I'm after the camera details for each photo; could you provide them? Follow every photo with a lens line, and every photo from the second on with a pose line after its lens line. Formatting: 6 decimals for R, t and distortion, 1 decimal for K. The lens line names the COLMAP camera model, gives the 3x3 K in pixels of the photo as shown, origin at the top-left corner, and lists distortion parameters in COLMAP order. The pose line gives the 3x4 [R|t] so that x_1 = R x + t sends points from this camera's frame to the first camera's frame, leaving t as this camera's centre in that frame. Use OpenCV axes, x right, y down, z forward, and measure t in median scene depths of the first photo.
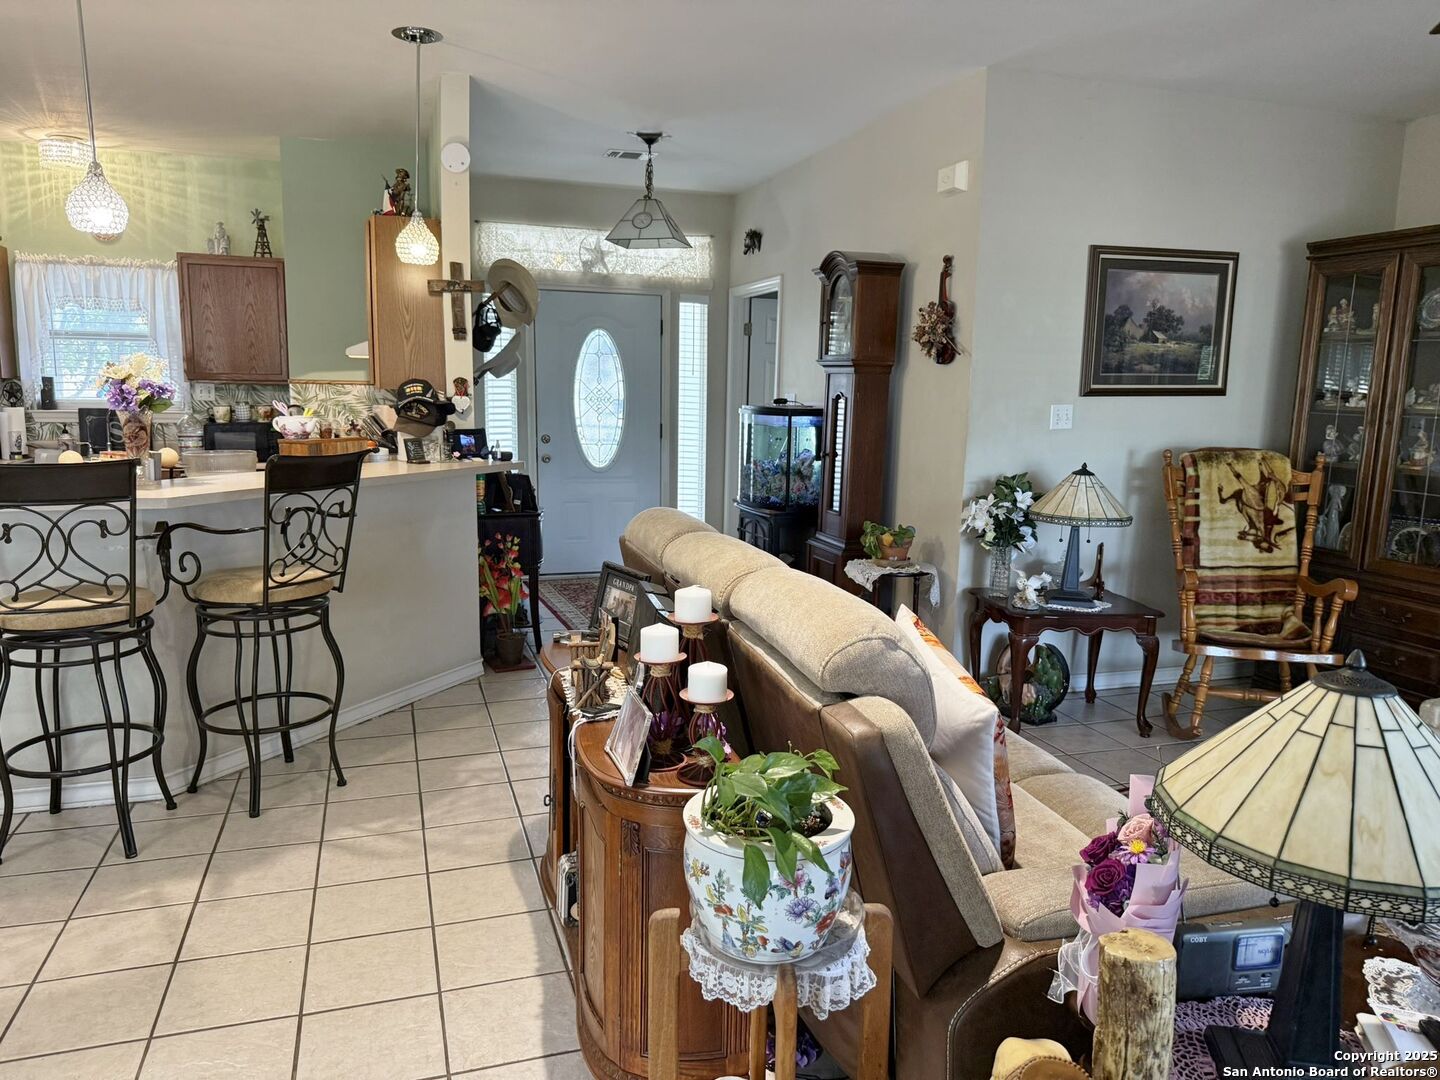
lens RADIAL K [[1045.3, 0, 720.6], [0, 1045.3, 538.8], [0, 0, 1]] dist [0.069580, -0.049780]
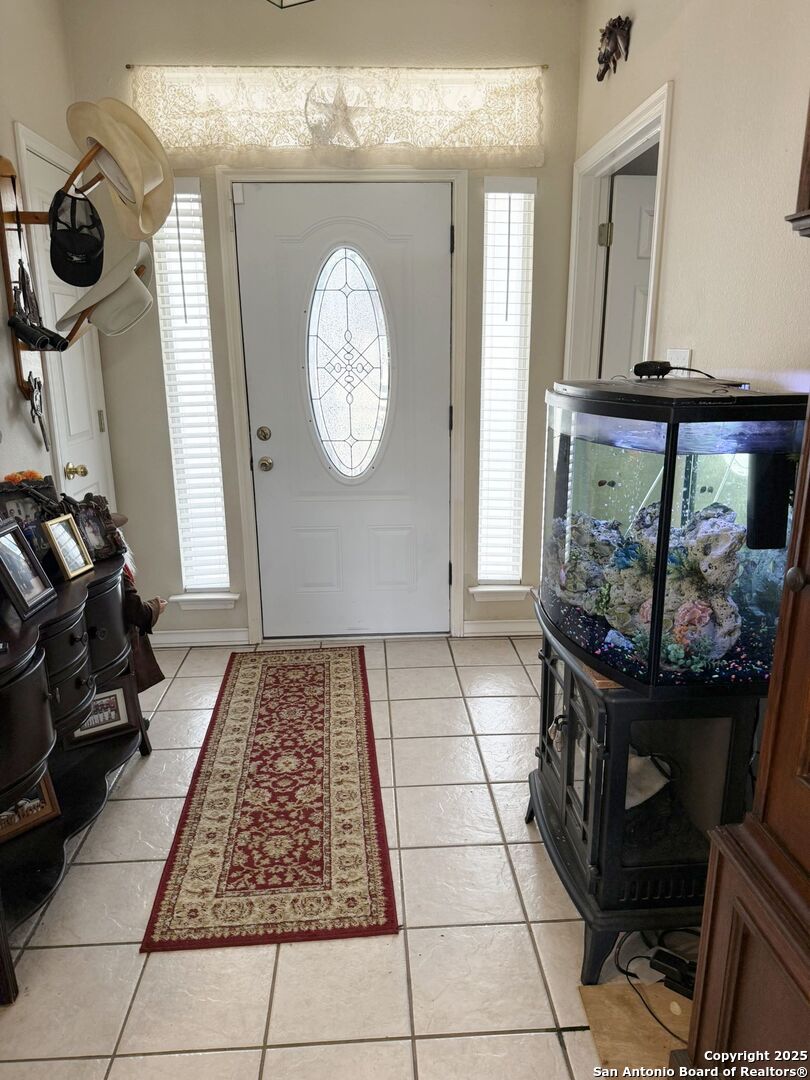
lens RADIAL K [[784.0, 0, 402.3], [0, 784.0, 535.4], [0, 0, 1]] dist [0.069580, -0.049780]
pose [[0.964937, 0.028857, -0.260889, 0.039035], [-0.002895, 0.995048, 0.099355, -0.082923], [0.262464, -0.095116, 0.960242, 0.570007]]
